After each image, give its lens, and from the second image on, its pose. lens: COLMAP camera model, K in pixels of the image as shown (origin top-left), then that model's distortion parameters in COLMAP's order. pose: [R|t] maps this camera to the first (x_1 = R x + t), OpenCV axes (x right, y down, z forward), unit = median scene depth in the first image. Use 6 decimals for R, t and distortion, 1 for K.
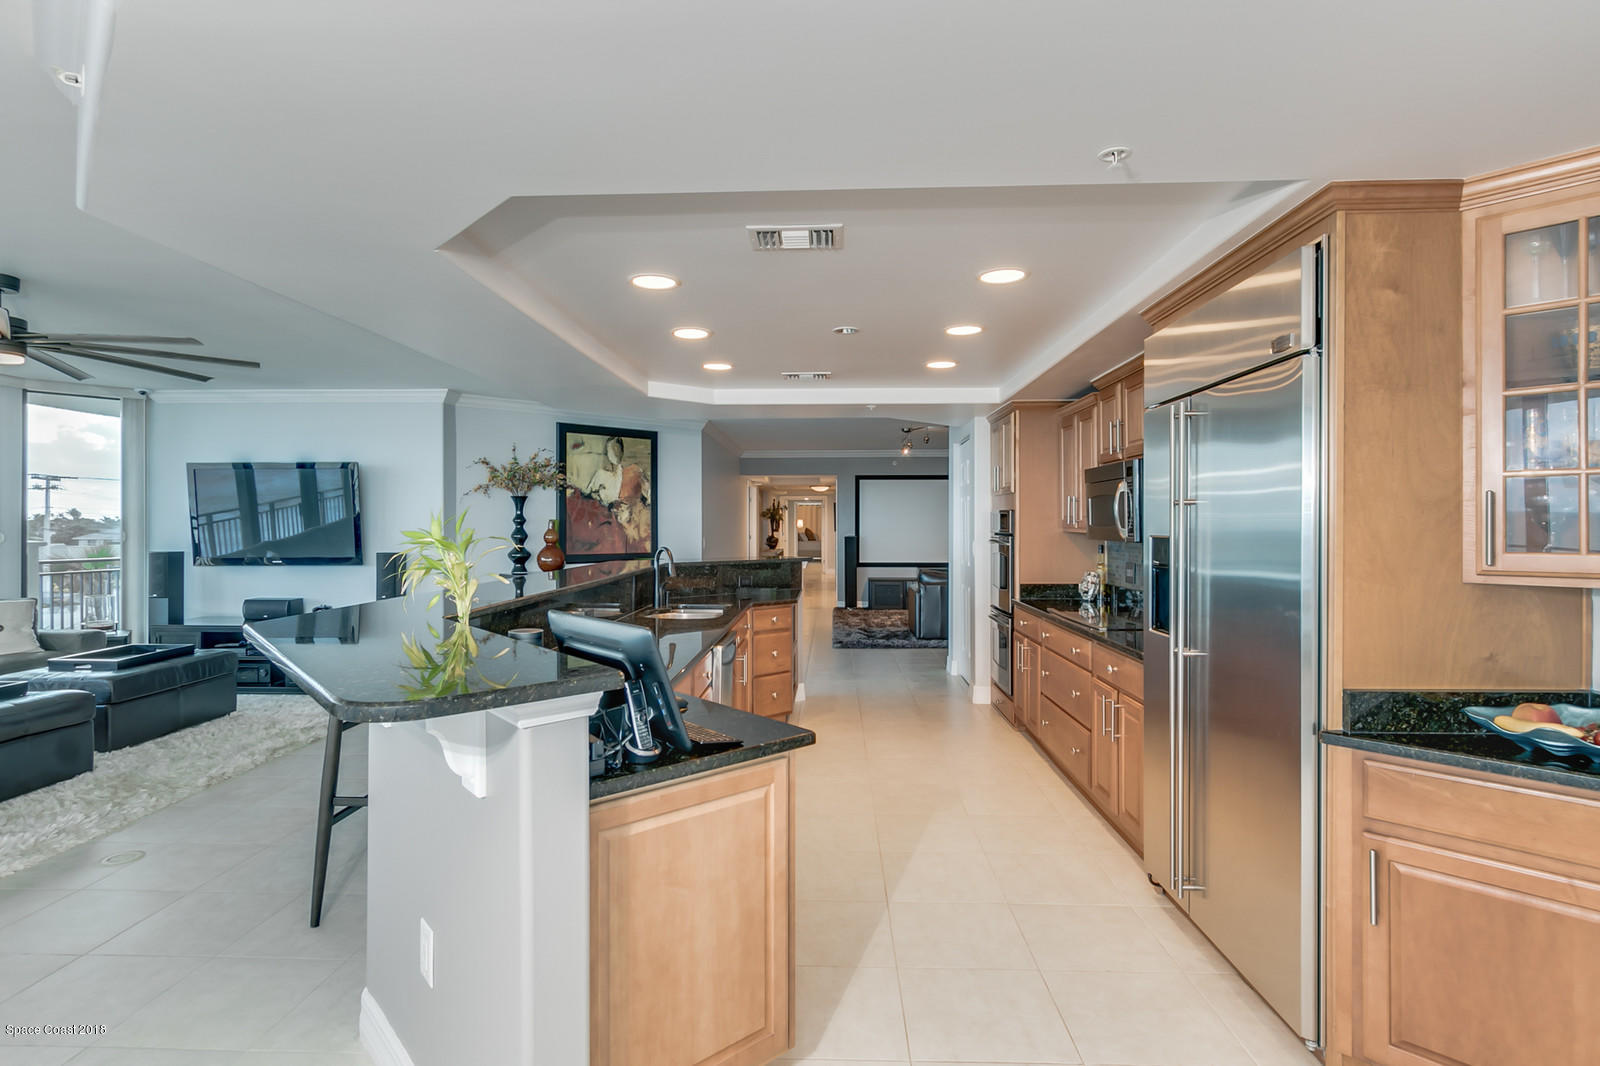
lens RADIAL K [[809.2, 0, 788.2], [0, 809.2, 536.6], [0, 0, 1]] dist [-0.001915, -0.000408]
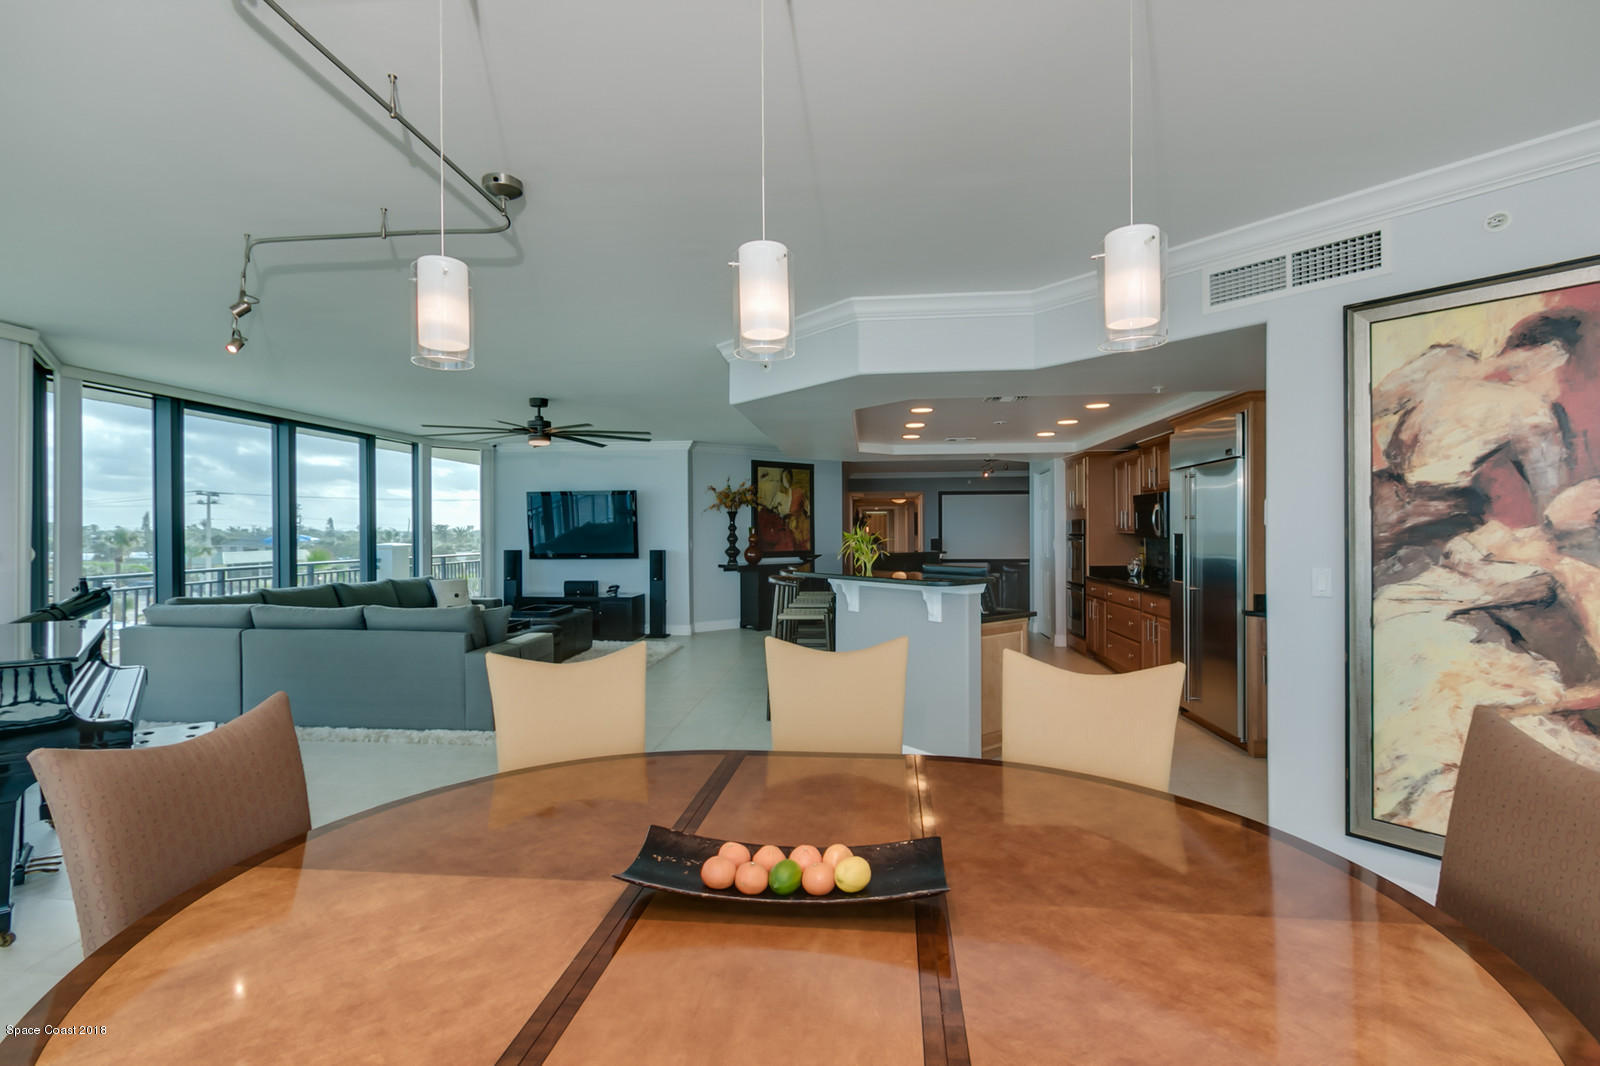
lens RADIAL K [[780.6, 0, 768.8], [0, 780.6, 541.1], [0, 0, 1]] dist [0.001627, -0.000091]
pose [[0.998295, -0.004990, -0.058152, -0.183084], [0.004908, 0.999987, -0.001561, 0.006320], [0.058159, 0.001273, 0.998307, -0.411814]]
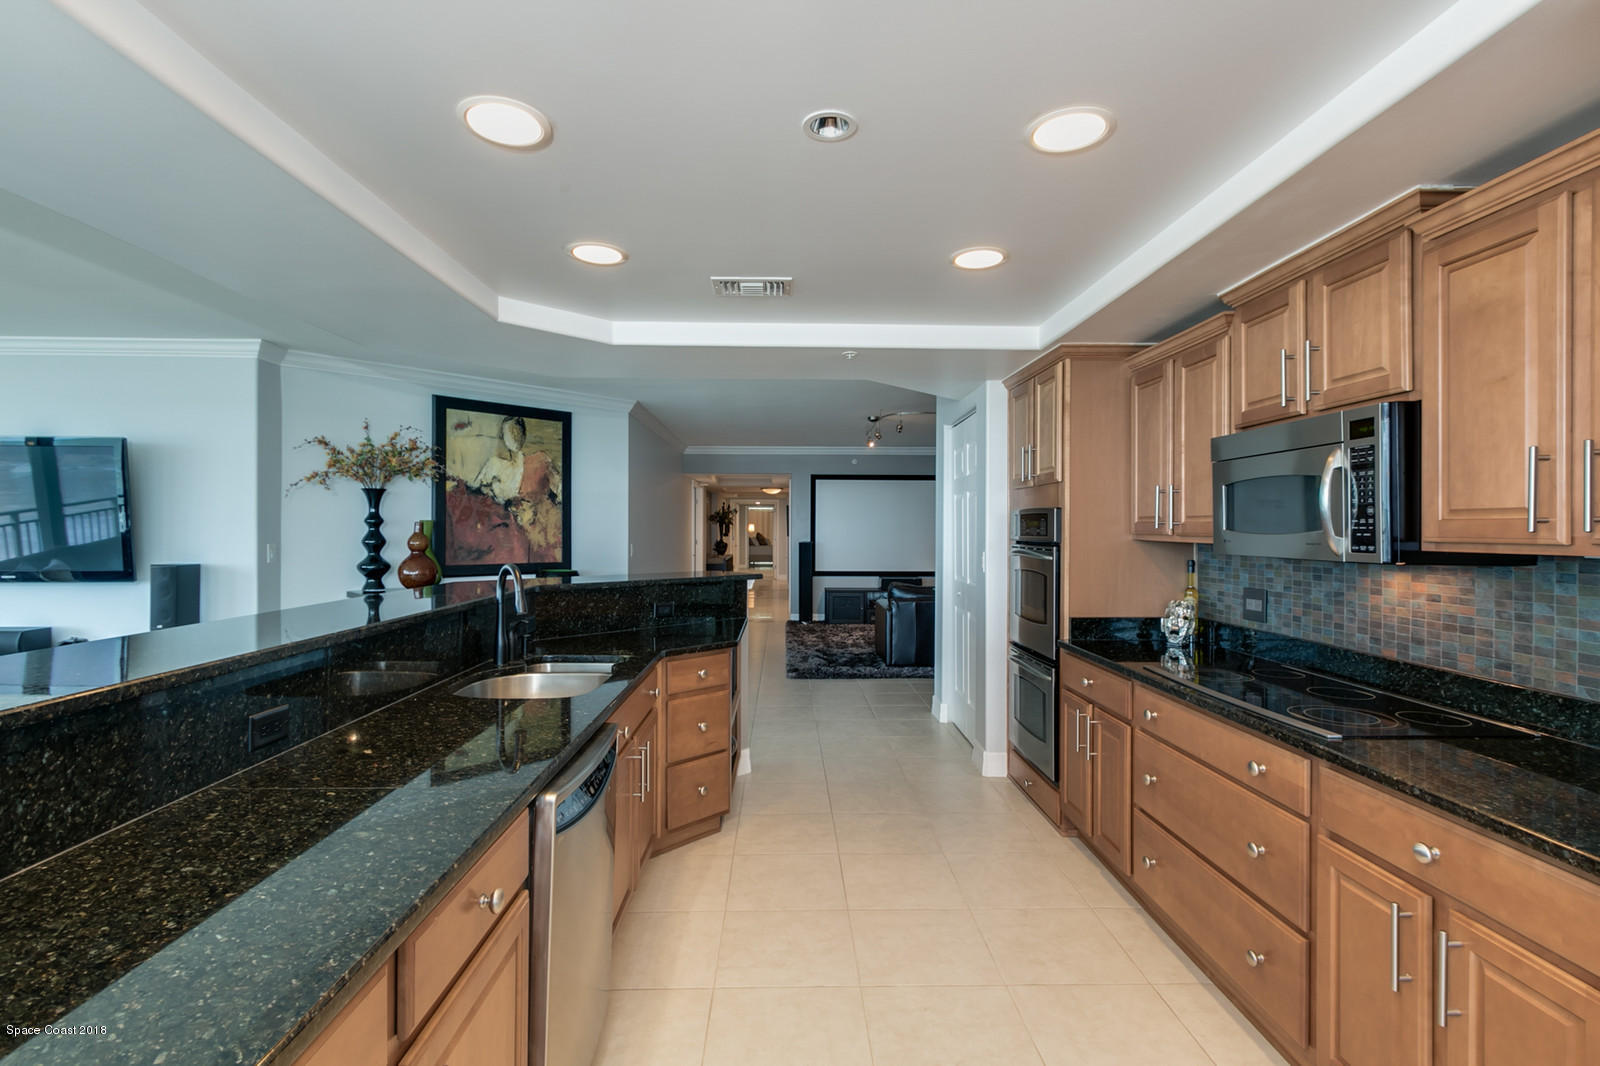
lens RADIAL K [[720.9, 0, 791.9], [0, 720.9, 539.7], [0, 0, 1]] dist [-0.001275, 0.000153]
pose [[0.997684, 0.004126, 0.067889, 0.010978], [-0.004084, 0.999991, -0.000757, -0.003483], [-0.067891, 0.000478, 0.997693, 0.302821]]
